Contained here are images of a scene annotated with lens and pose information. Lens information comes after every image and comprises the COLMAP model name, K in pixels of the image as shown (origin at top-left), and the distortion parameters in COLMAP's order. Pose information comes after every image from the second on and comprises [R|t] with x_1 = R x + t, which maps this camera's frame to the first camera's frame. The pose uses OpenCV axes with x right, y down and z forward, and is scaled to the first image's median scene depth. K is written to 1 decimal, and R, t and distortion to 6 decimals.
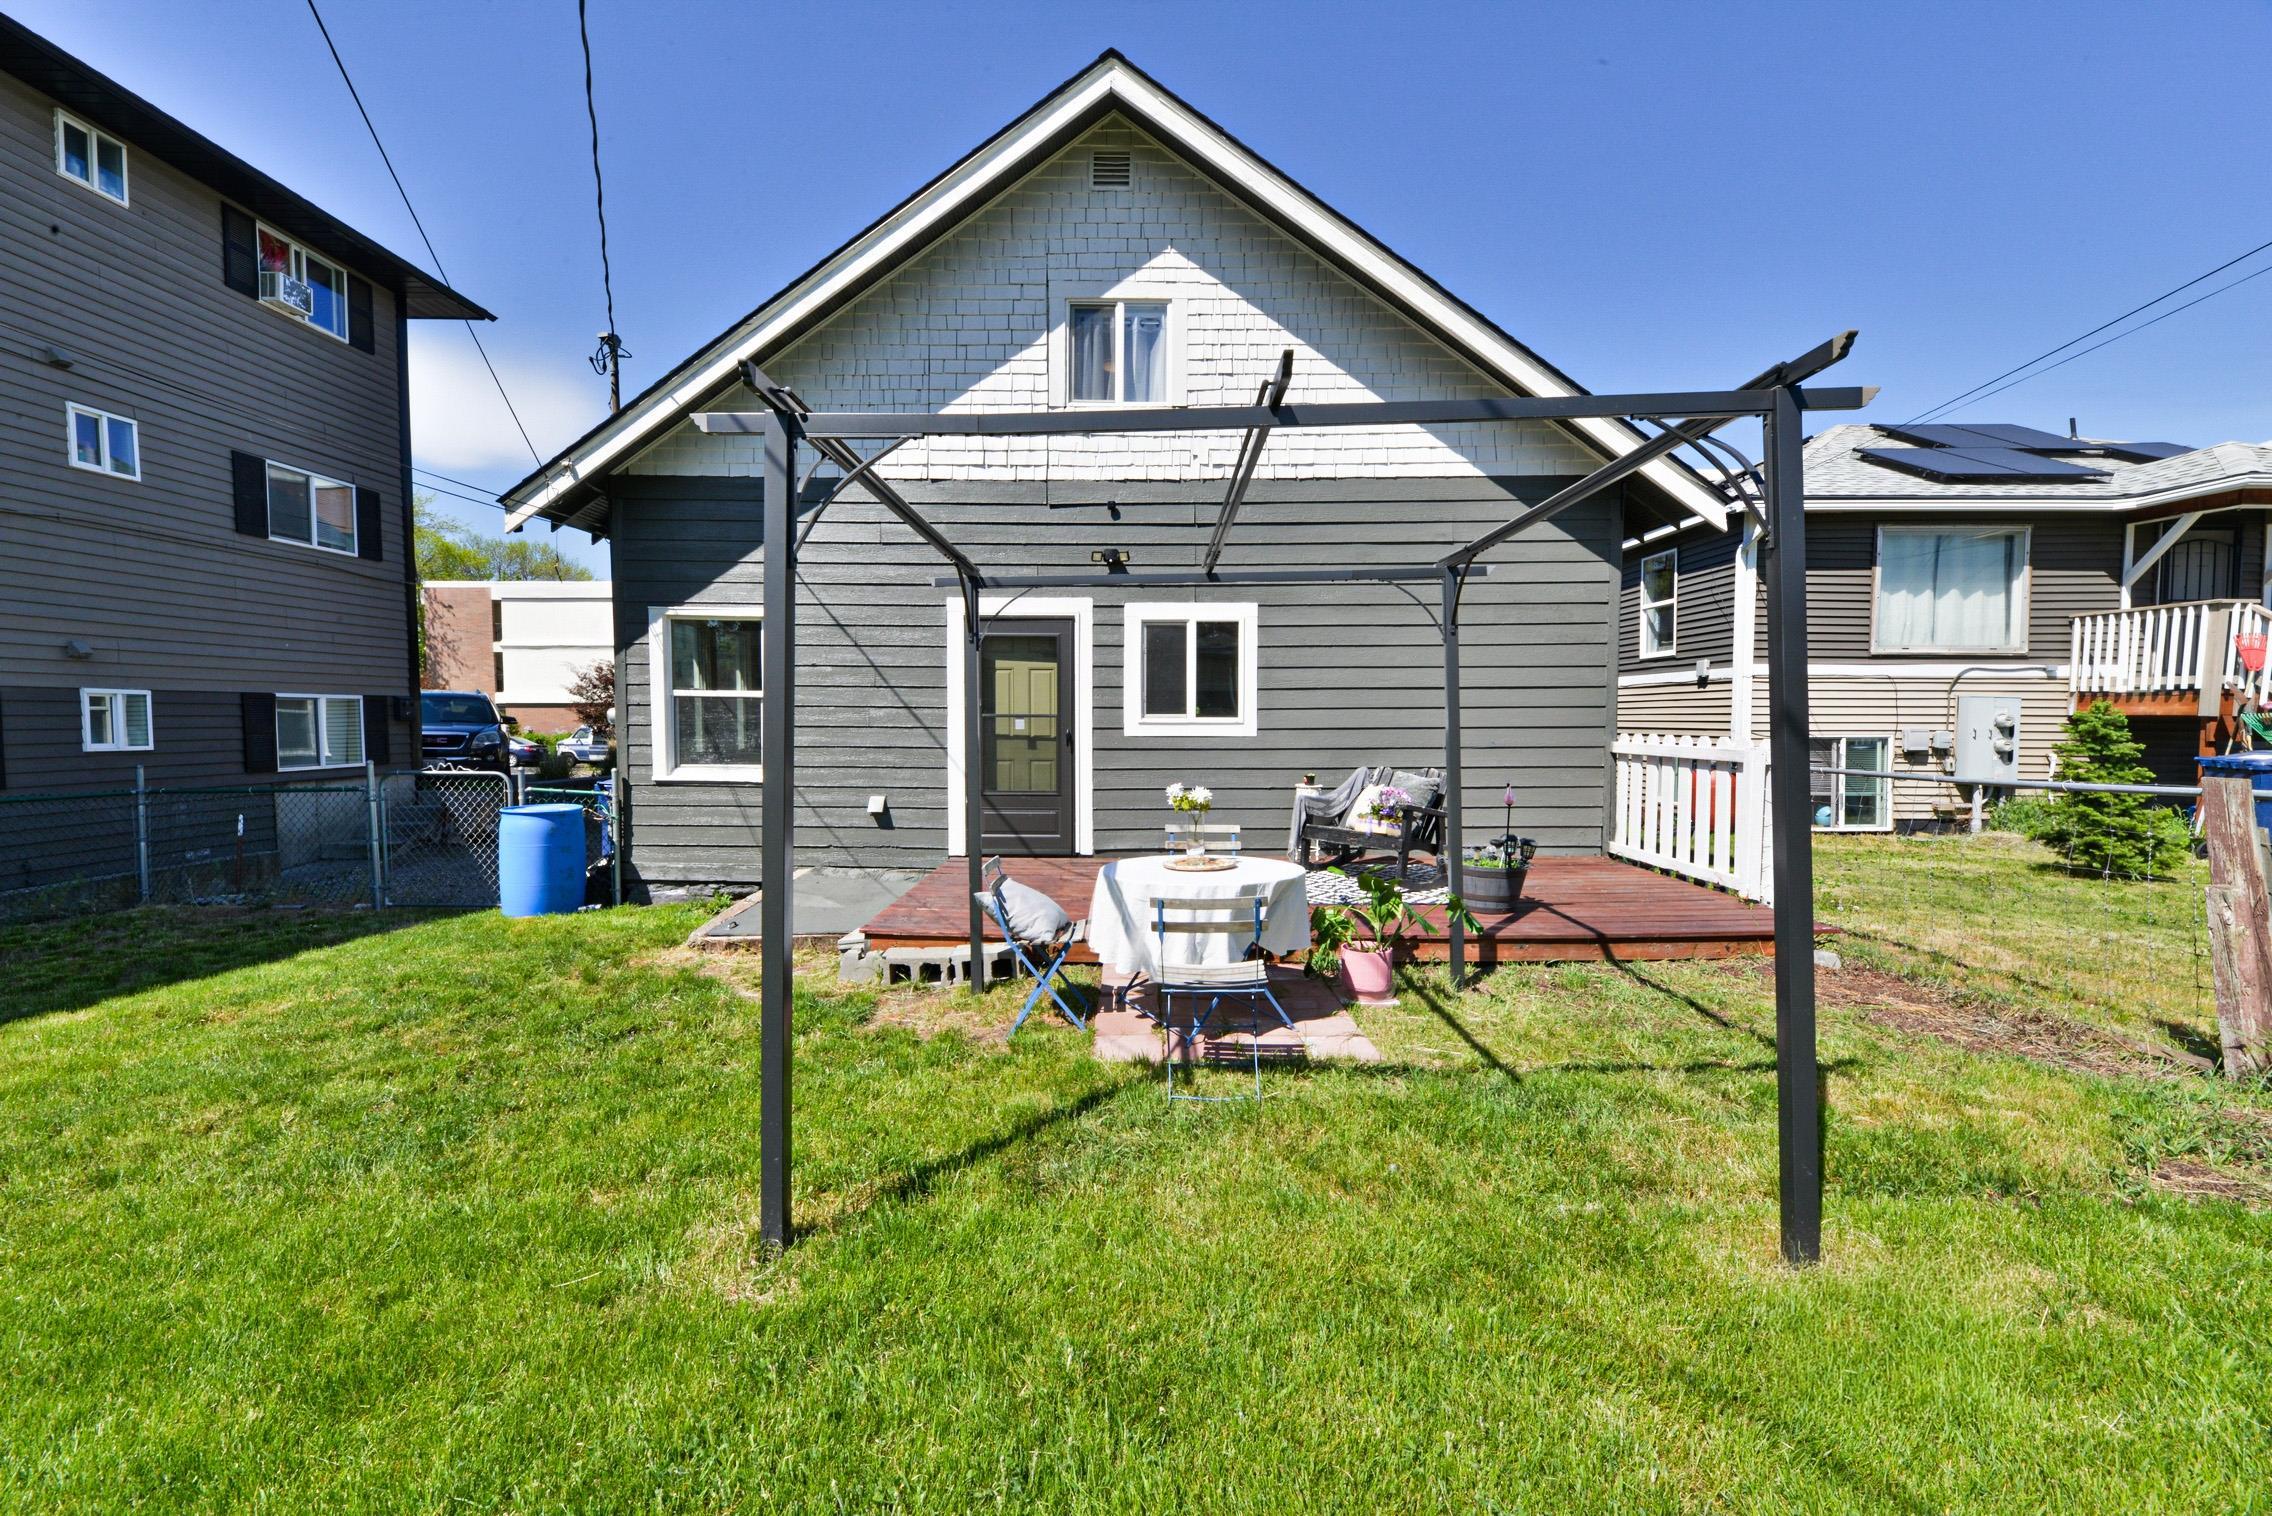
lens RADIAL K [[923.3, 0, 1124.9], [0, 923.3, 760.1], [0, 0, 1]] dist [-0.001465, 0.000010]
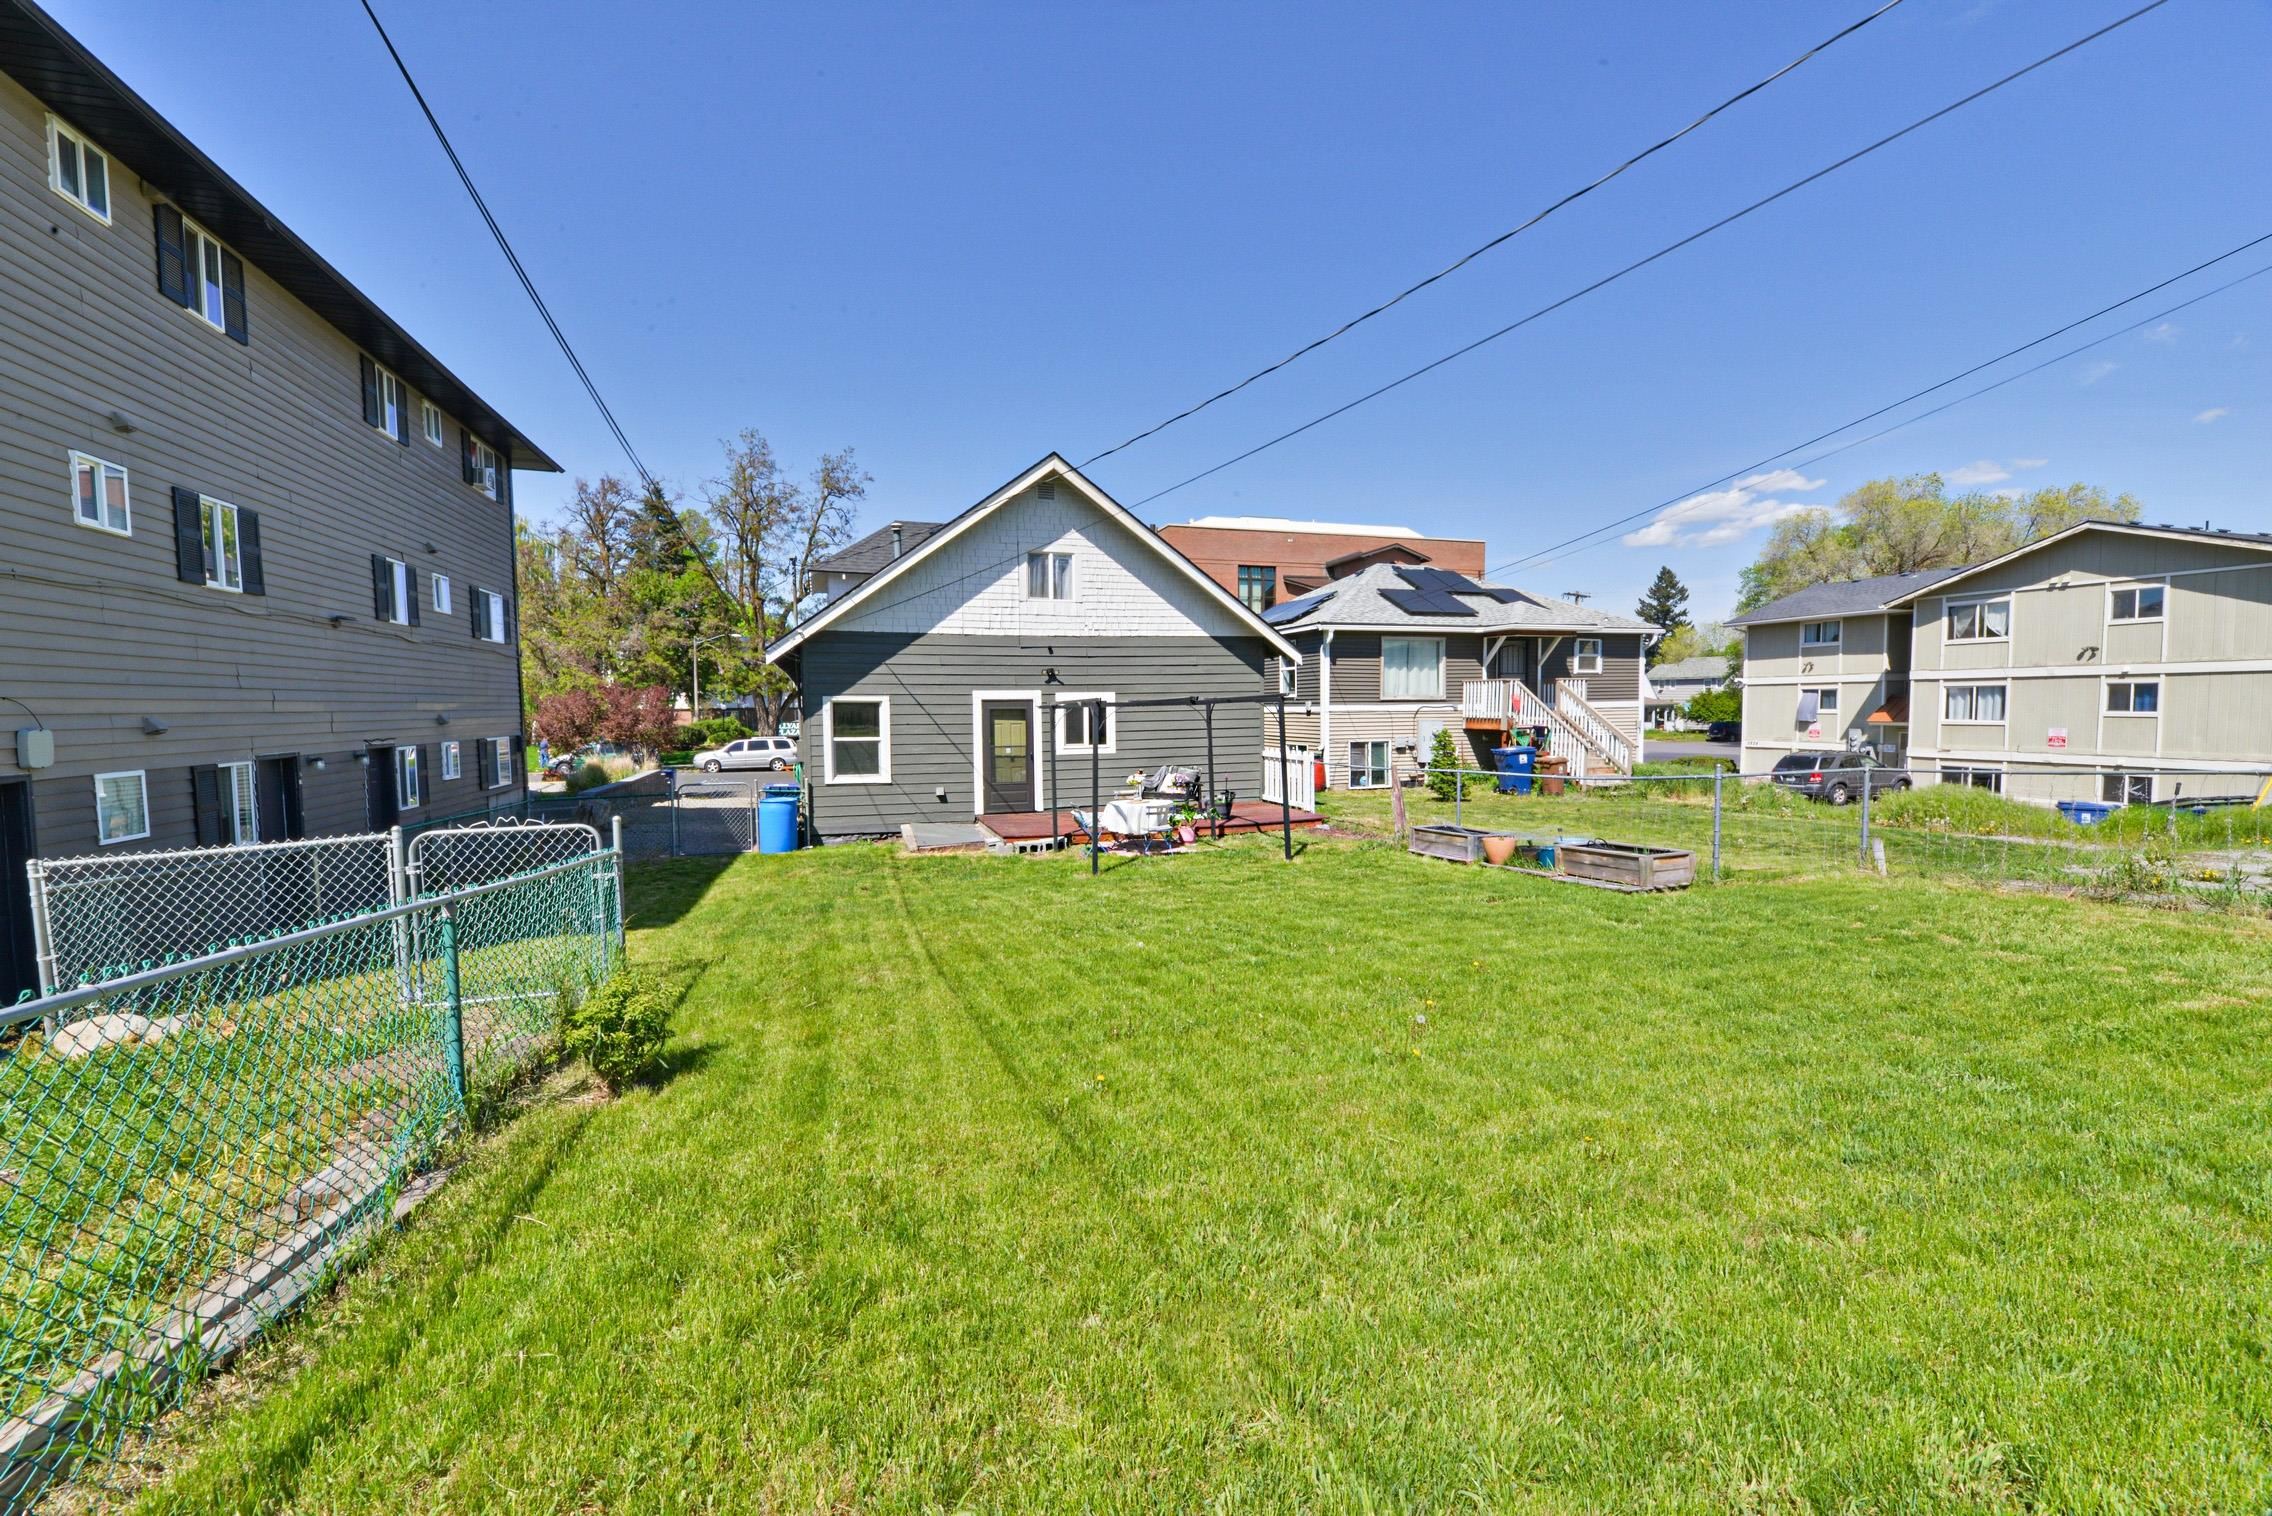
lens RADIAL K [[923.3, 0, 1120.1], [0, 923.3, 761.5], [0, 0, 1]] dist [-0.001465, 0.000010]
pose [[0.951125, -0.029105, 0.307432, -0.516806], [0.023980, 0.999504, 0.020436, -0.050225], [-0.307874, -0.012065, 0.951350, -1.078264]]
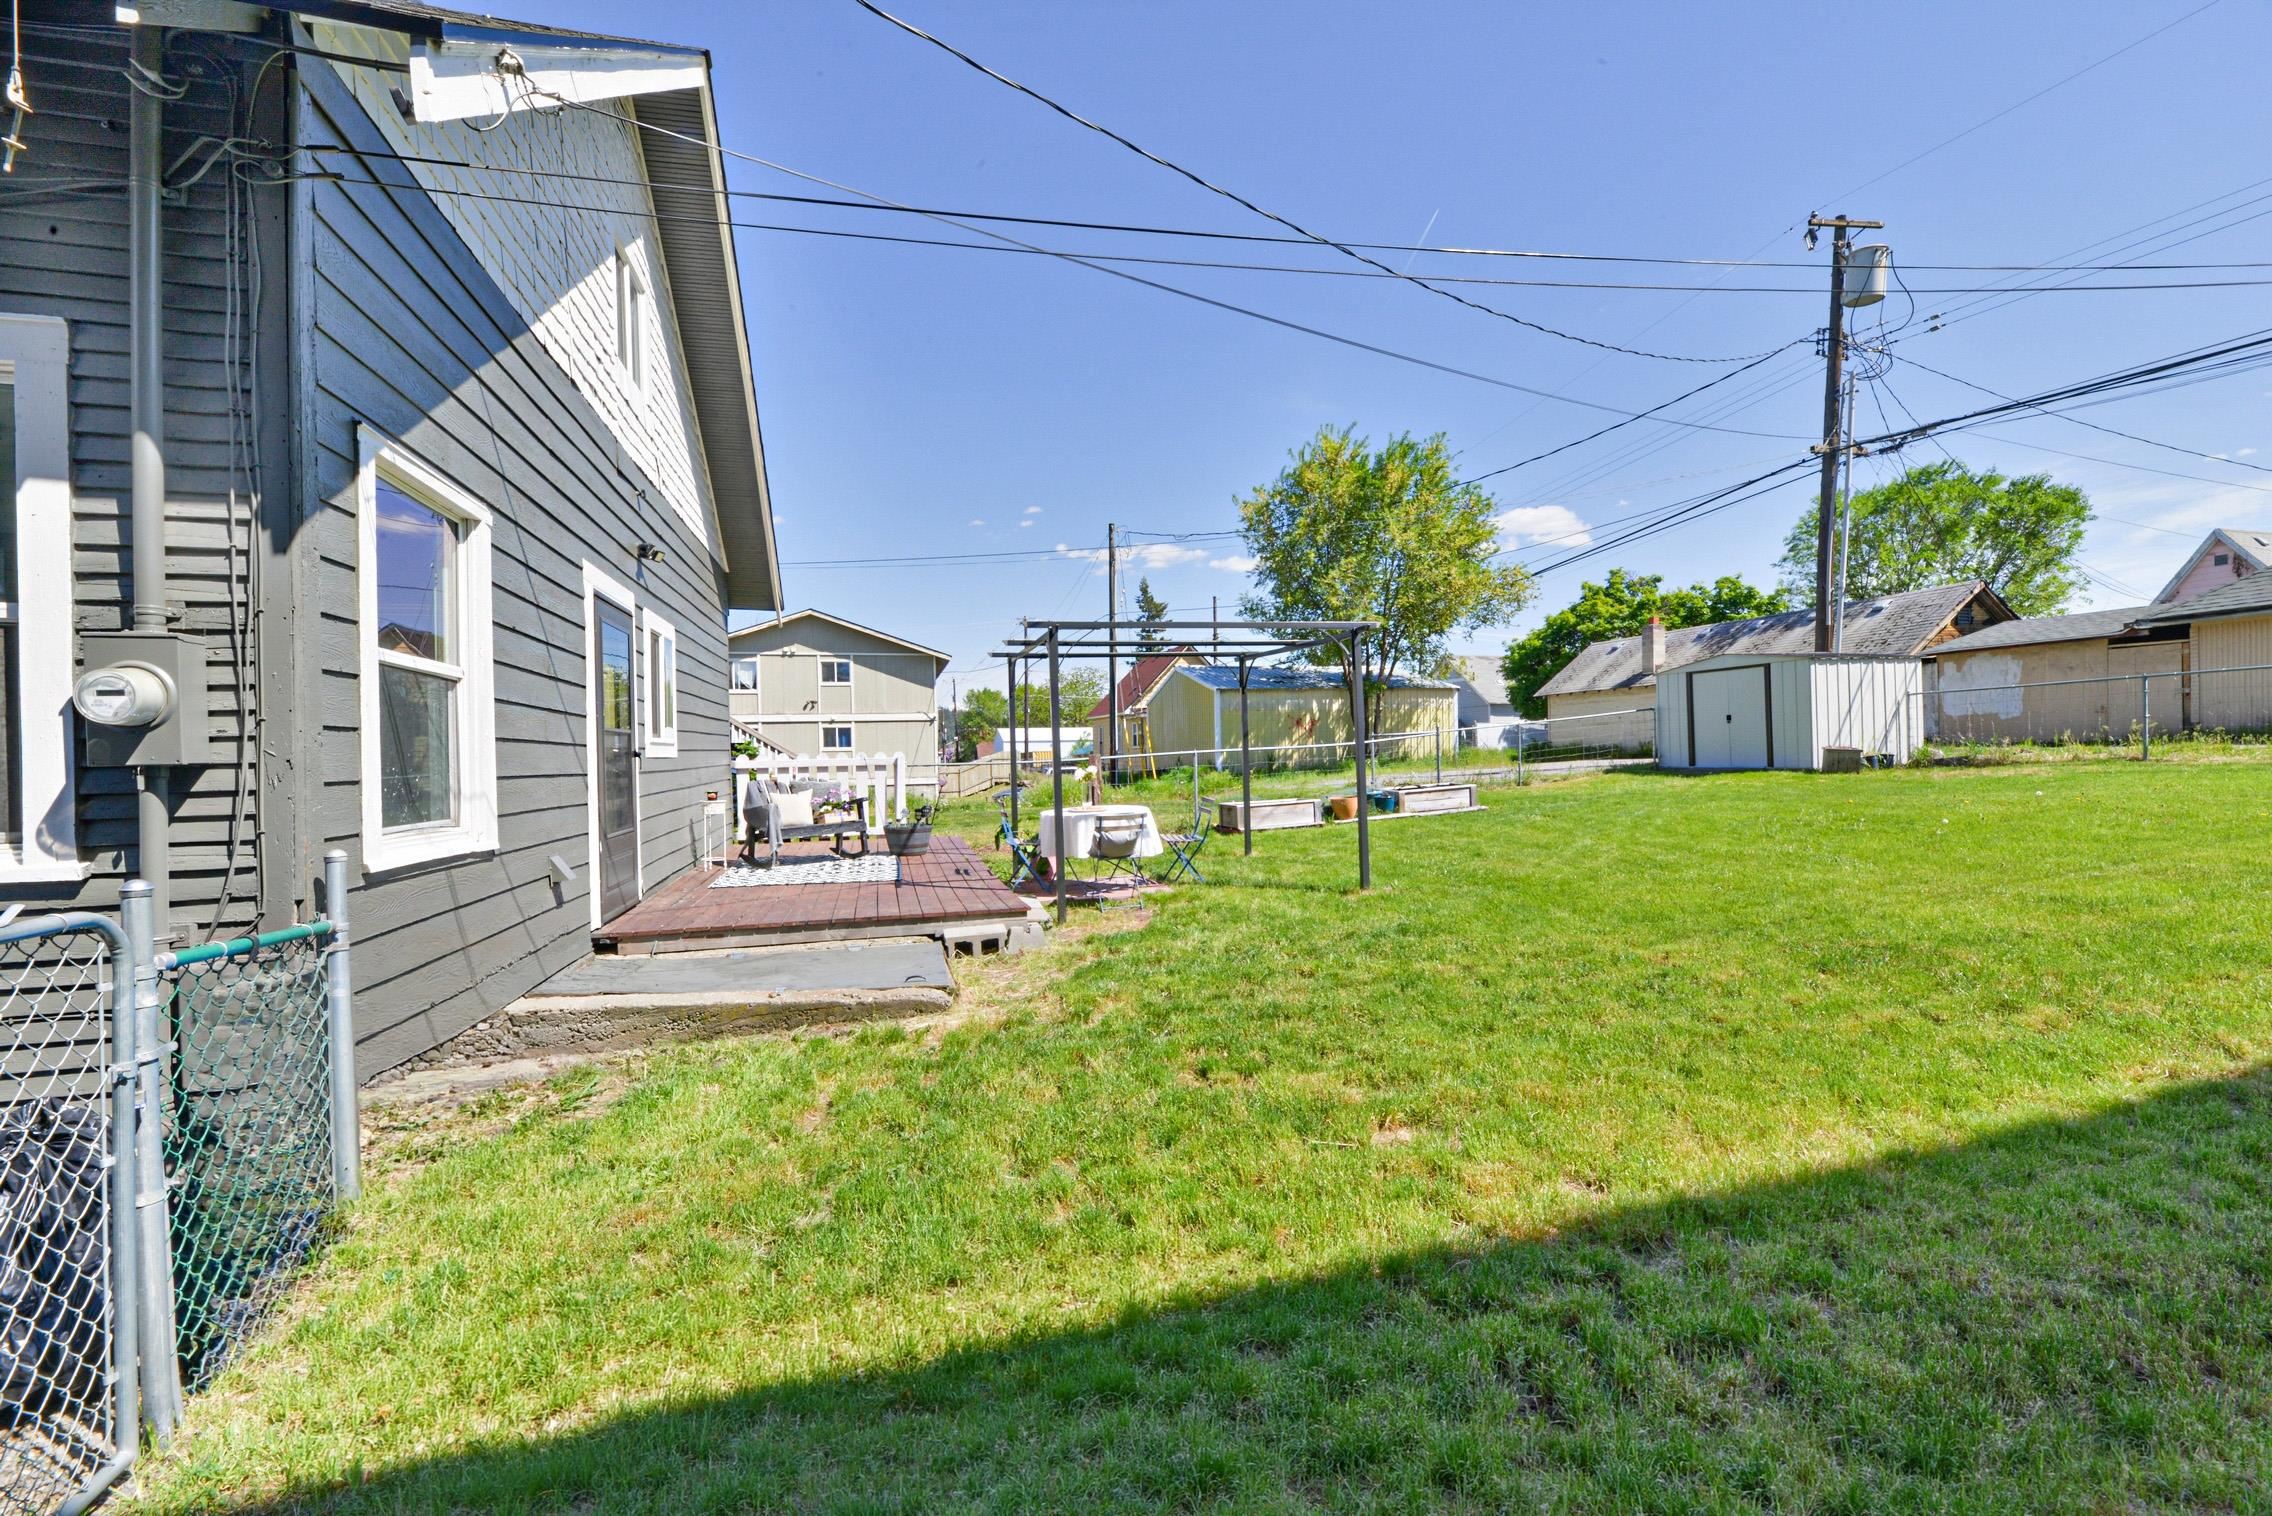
lens RADIAL K [[923.3, 0, 1139.0], [0, 923.3, 746.3], [0, 0, 1]] dist [-0.001465, 0.000010]
pose [[-0.298140, 0.014859, 0.954406, -0.941964], [0.069046, 0.997595, 0.006037, -0.006535], [-0.952022, 0.067697, -0.298449, 0.807363]]
